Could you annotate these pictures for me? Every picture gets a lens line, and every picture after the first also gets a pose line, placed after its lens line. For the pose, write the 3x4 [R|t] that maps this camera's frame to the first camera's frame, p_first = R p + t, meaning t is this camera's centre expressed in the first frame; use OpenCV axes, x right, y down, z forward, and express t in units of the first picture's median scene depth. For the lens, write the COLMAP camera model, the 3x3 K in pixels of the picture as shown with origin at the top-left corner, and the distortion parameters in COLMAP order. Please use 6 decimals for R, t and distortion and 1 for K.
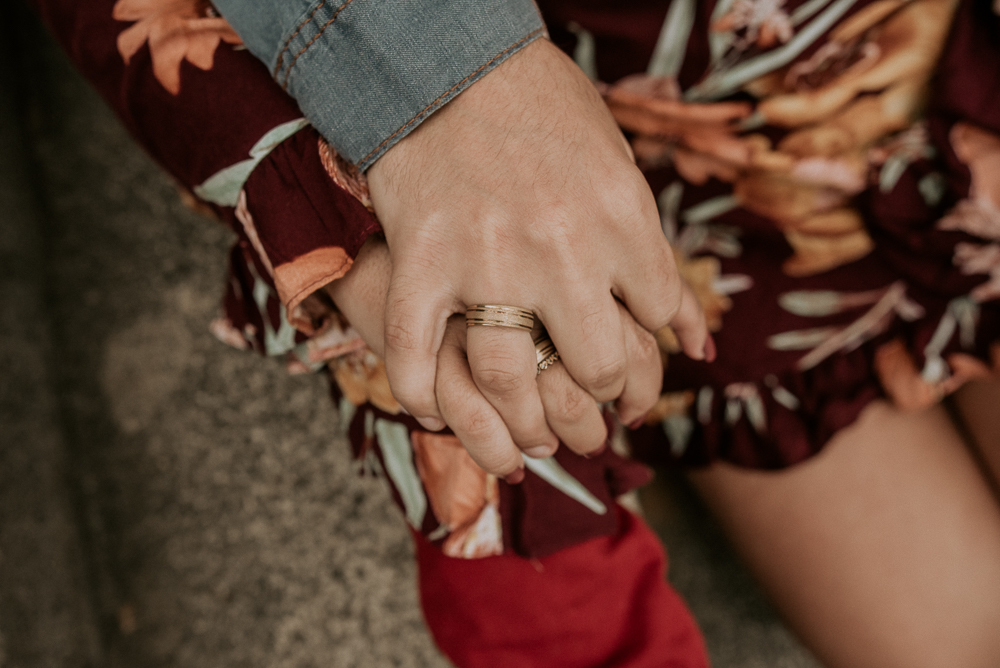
lens RADIAL K [[941.7, 0, 500.9], [0, 941.7, 336.7], [0, 0, 1]] dist [0.002824, 0.100241]
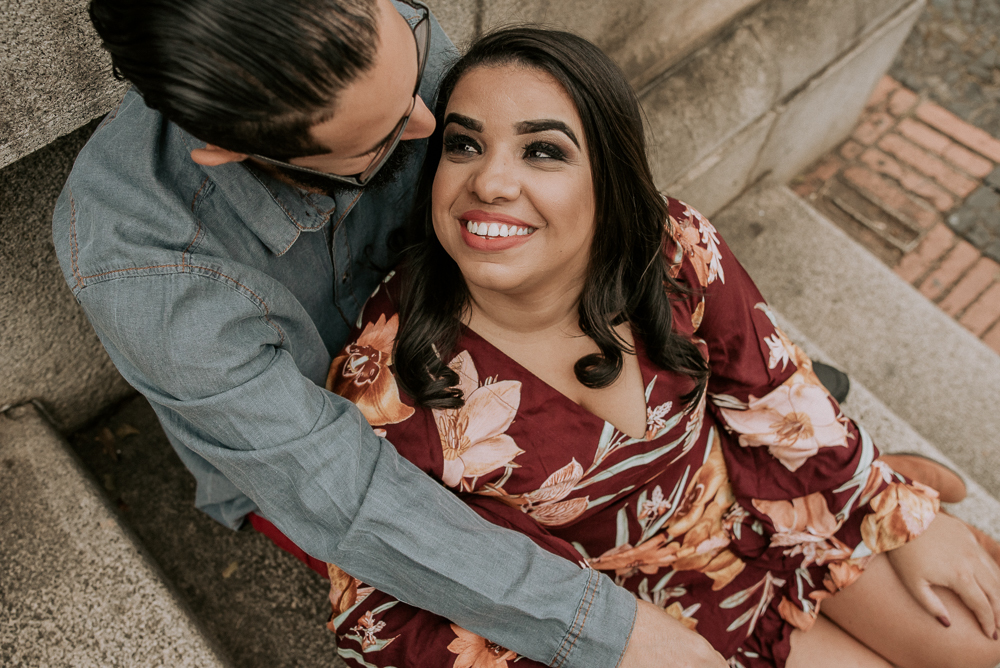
lens RADIAL K [[941.7, 0, 500.9], [0, 941.7, 336.7], [0, 0, 1]] dist [0.002824, 0.100241]
pose [[0.867880, -0.419283, 0.266432, -0.388321], [0.480860, 0.843698, -0.238638, -0.281945], [-0.124732, 0.335226, 0.933845, -0.953622]]
